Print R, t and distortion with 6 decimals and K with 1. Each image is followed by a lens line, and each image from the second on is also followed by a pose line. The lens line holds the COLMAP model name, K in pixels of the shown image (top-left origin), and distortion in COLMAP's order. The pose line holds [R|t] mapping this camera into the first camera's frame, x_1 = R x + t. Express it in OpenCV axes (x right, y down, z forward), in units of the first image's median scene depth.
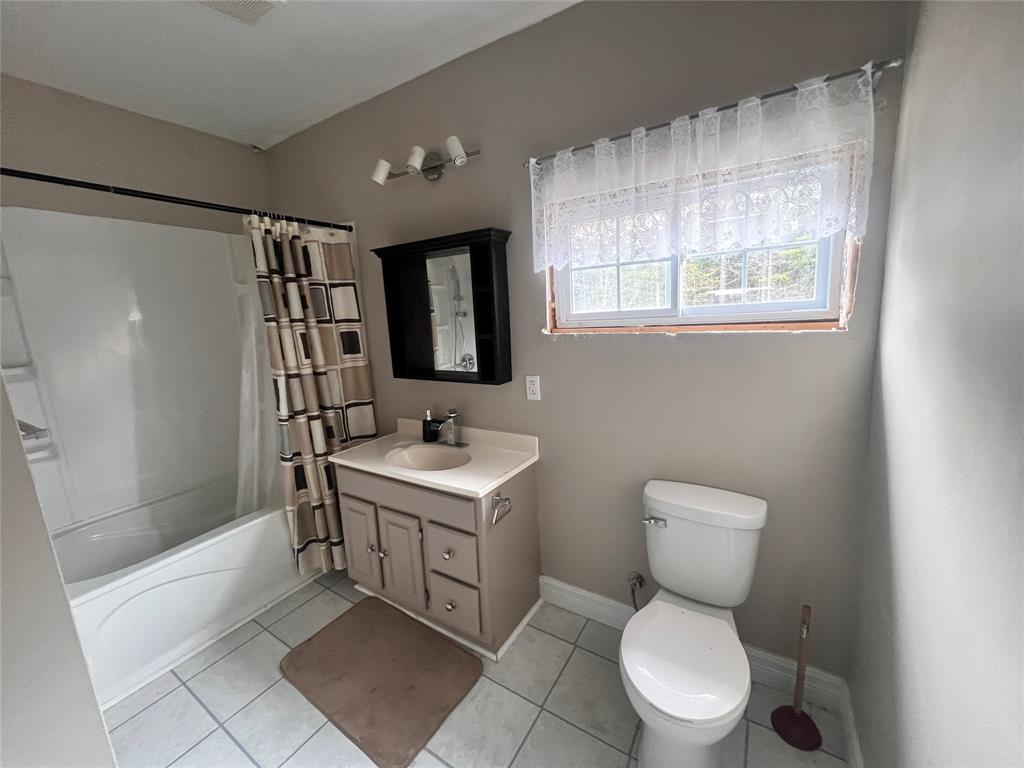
lens RADIAL K [[409.9, 0, 512.3], [0, 409.9, 382.6], [0, 0, 1]] dist [-0.003613, -0.000159]
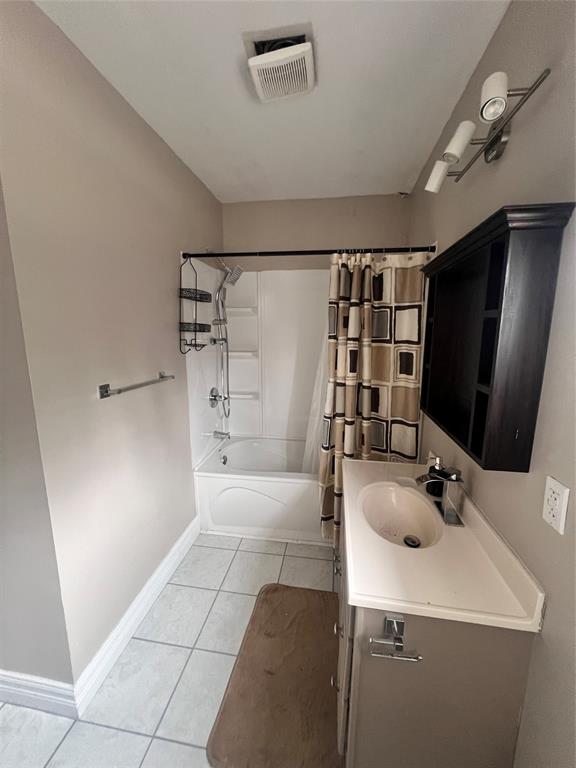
lens RADIAL K [[307.4, 0, 287.0], [0, 307.4, 382.2], [0, 0, 1]] dist [-0.003613, -0.000159]
pose [[0.396918, 0.202610, -0.895212, 0.208192], [-0.185163, 0.972955, 0.138108, -0.115226], [0.898983, 0.110943, 0.423700, 0.458628]]
